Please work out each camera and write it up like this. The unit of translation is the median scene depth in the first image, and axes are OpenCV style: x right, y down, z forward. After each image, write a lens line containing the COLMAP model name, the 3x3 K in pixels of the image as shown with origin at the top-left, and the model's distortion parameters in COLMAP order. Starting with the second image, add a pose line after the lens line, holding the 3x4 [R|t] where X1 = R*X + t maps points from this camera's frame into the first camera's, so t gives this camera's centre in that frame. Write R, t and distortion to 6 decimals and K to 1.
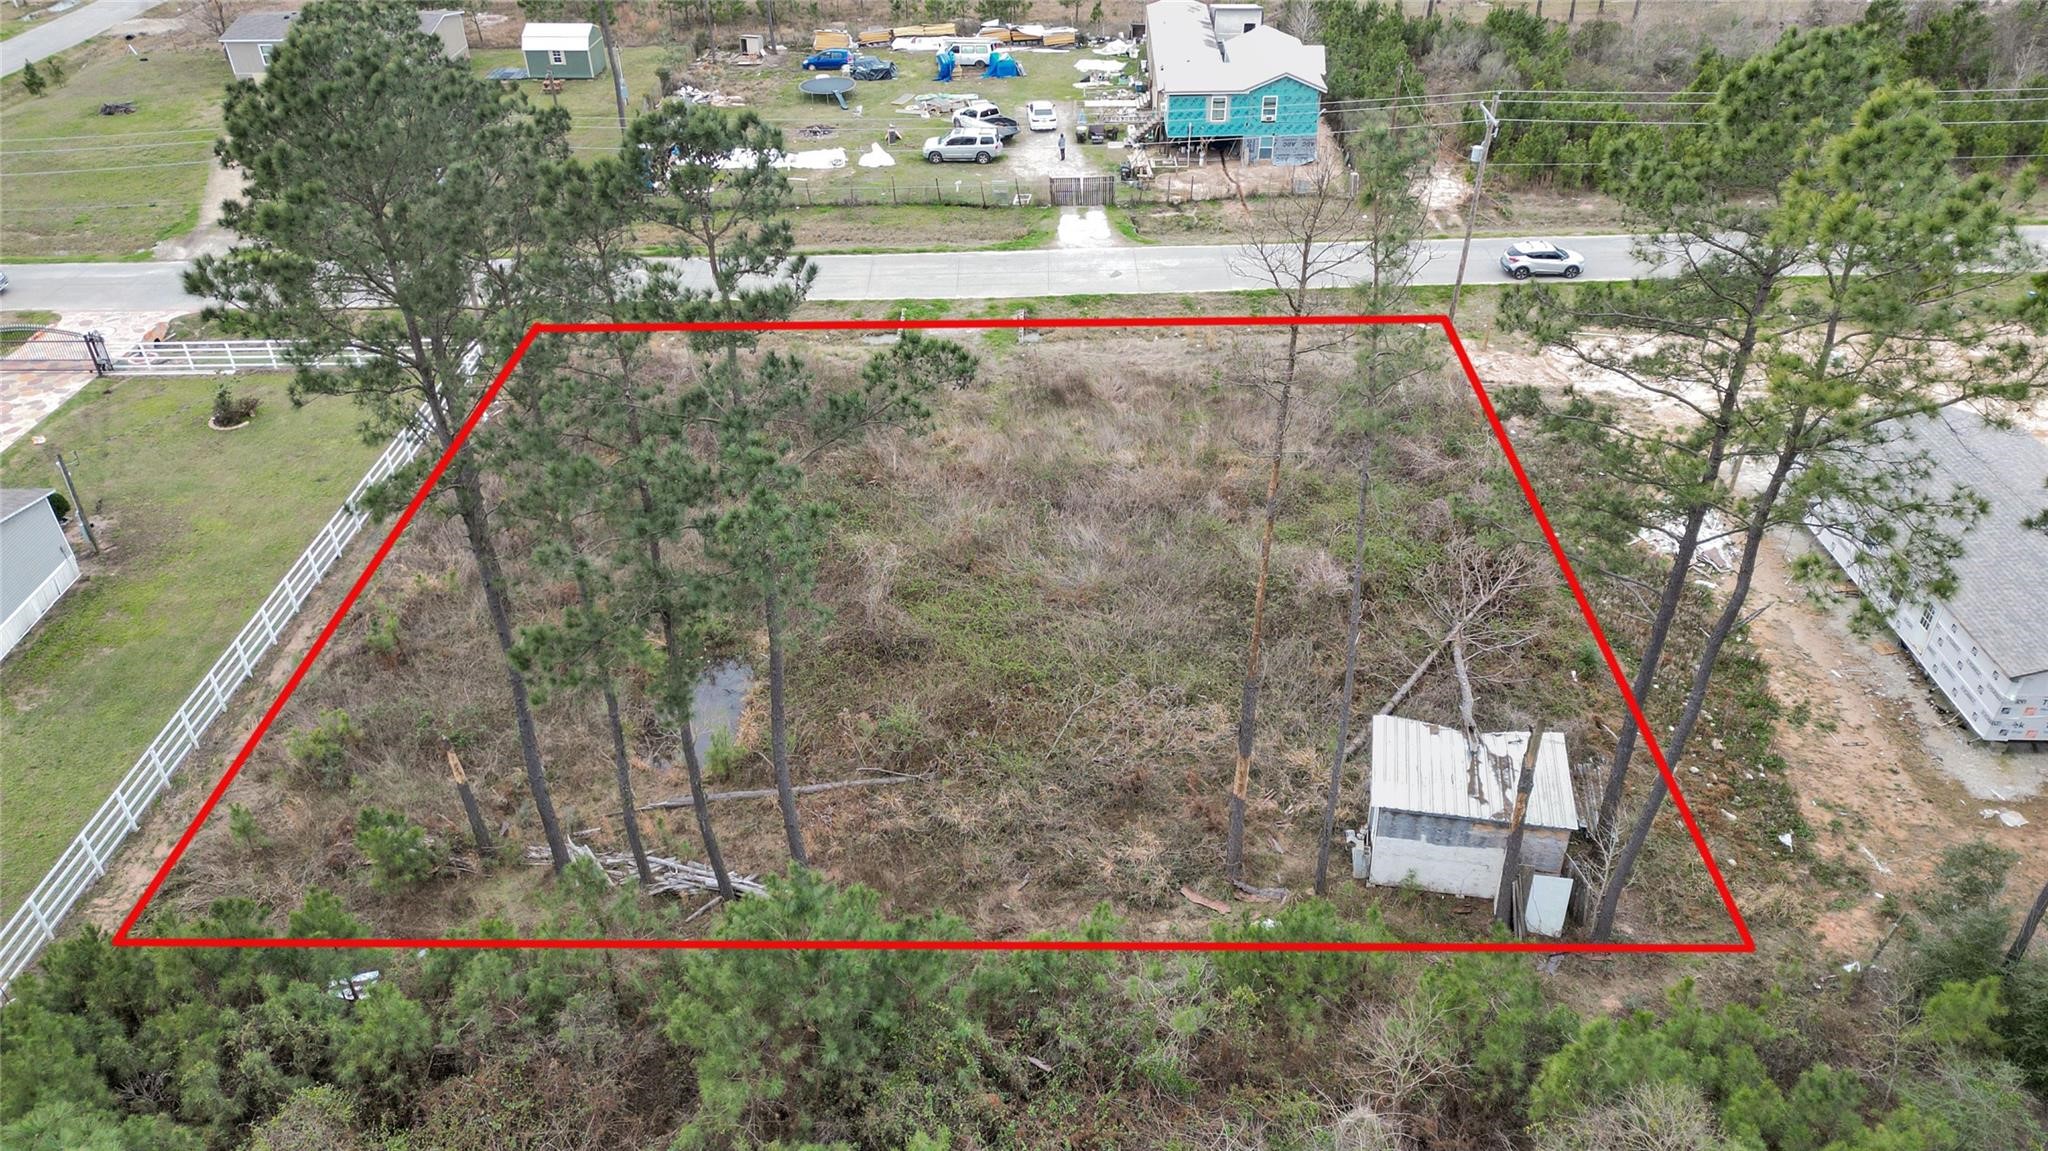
lens RADIAL K [[1405.4, 0, 1060.2], [0, 1405.4, 577.0], [0, 0, 1]] dist [0.060832, -0.074504]
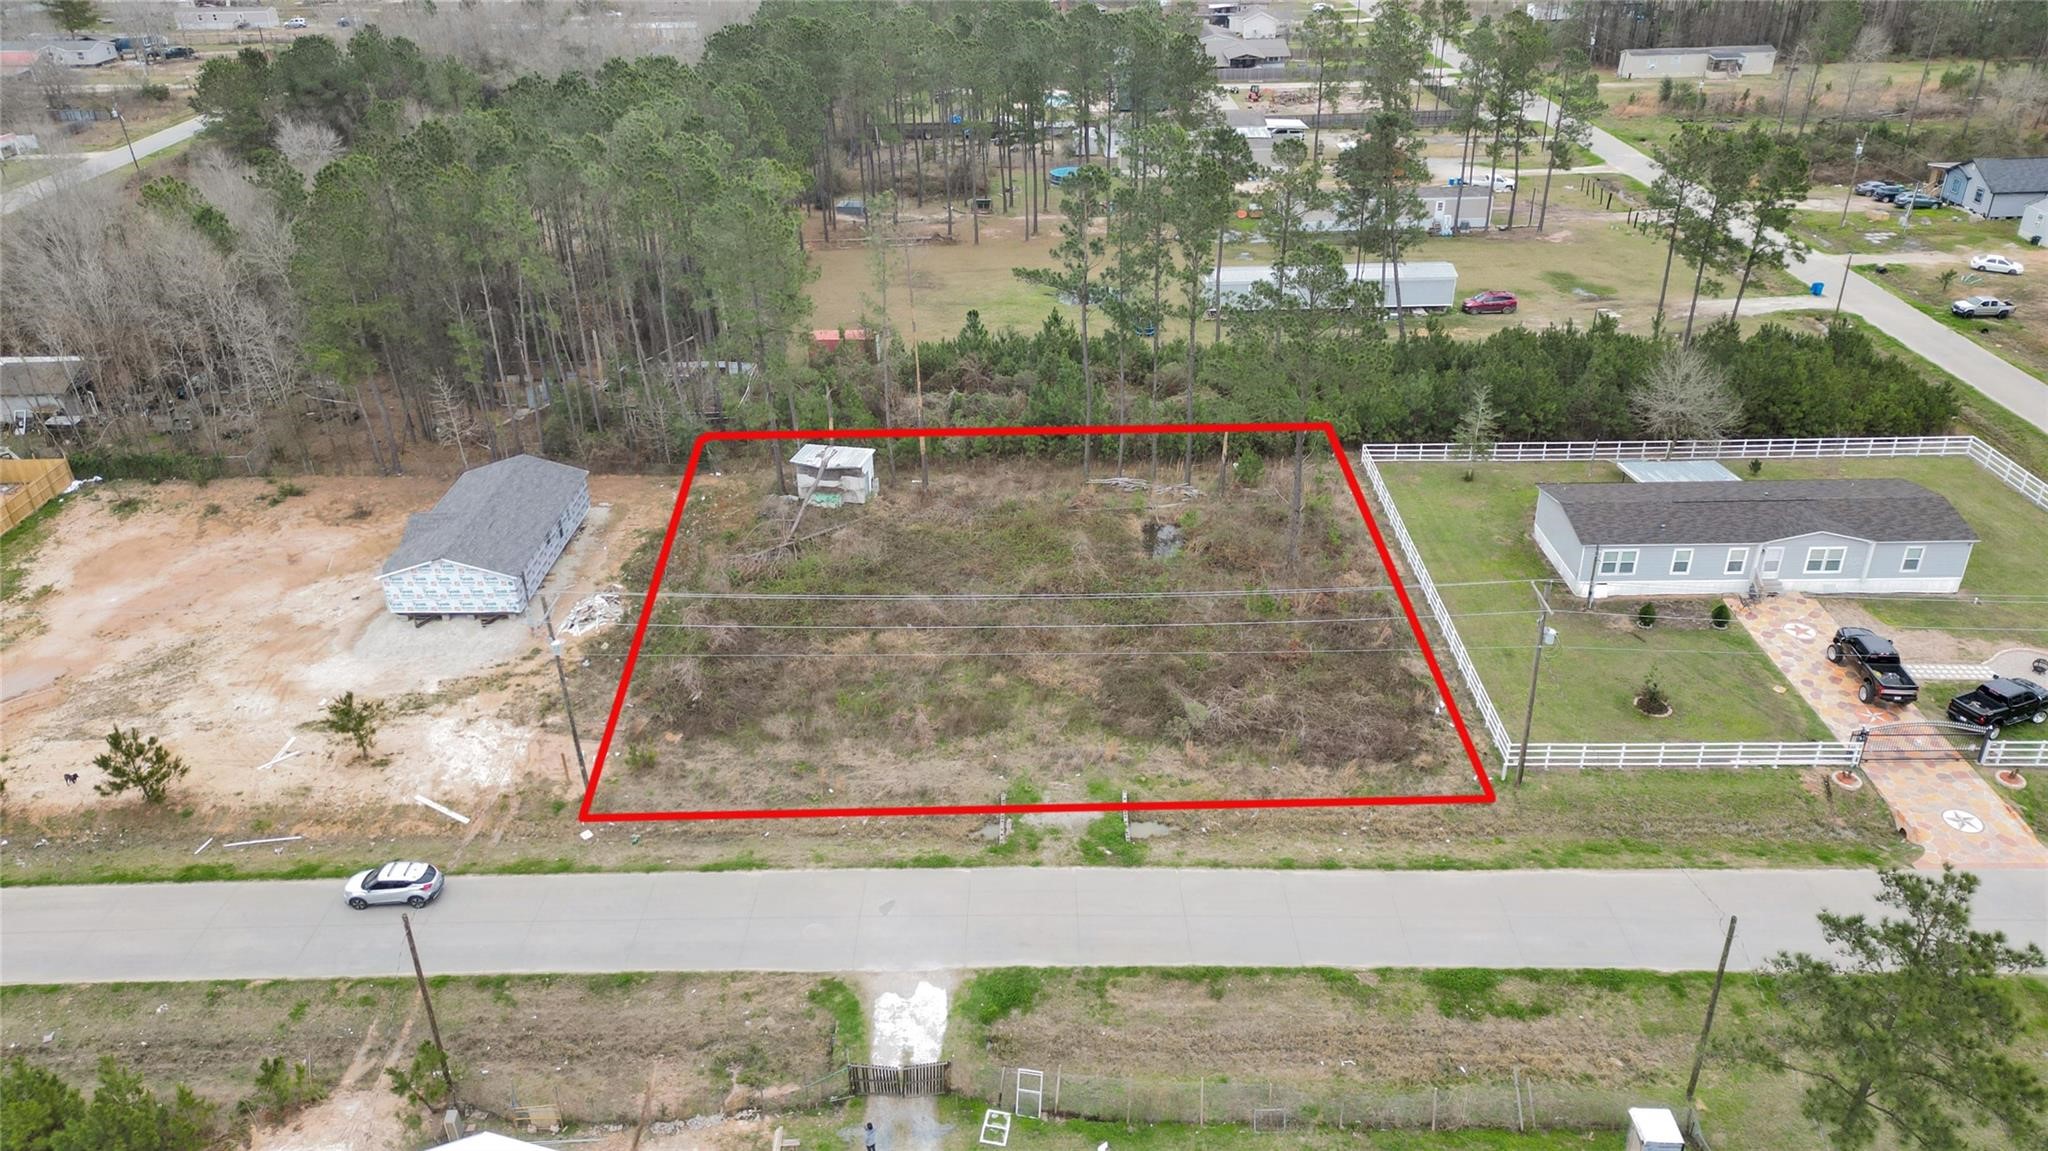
lens RADIAL K [[1424.0, 0, 967.5], [0, 1424.0, 569.6], [0, 0, 1]] dist [0.029922, -0.001255]
pose [[-0.997859, 0.003376, 0.065312, -0.055166], [0.059549, 0.459763, 0.886043, -0.925438], [-0.027037, 0.888035, -0.458980, 1.068608]]
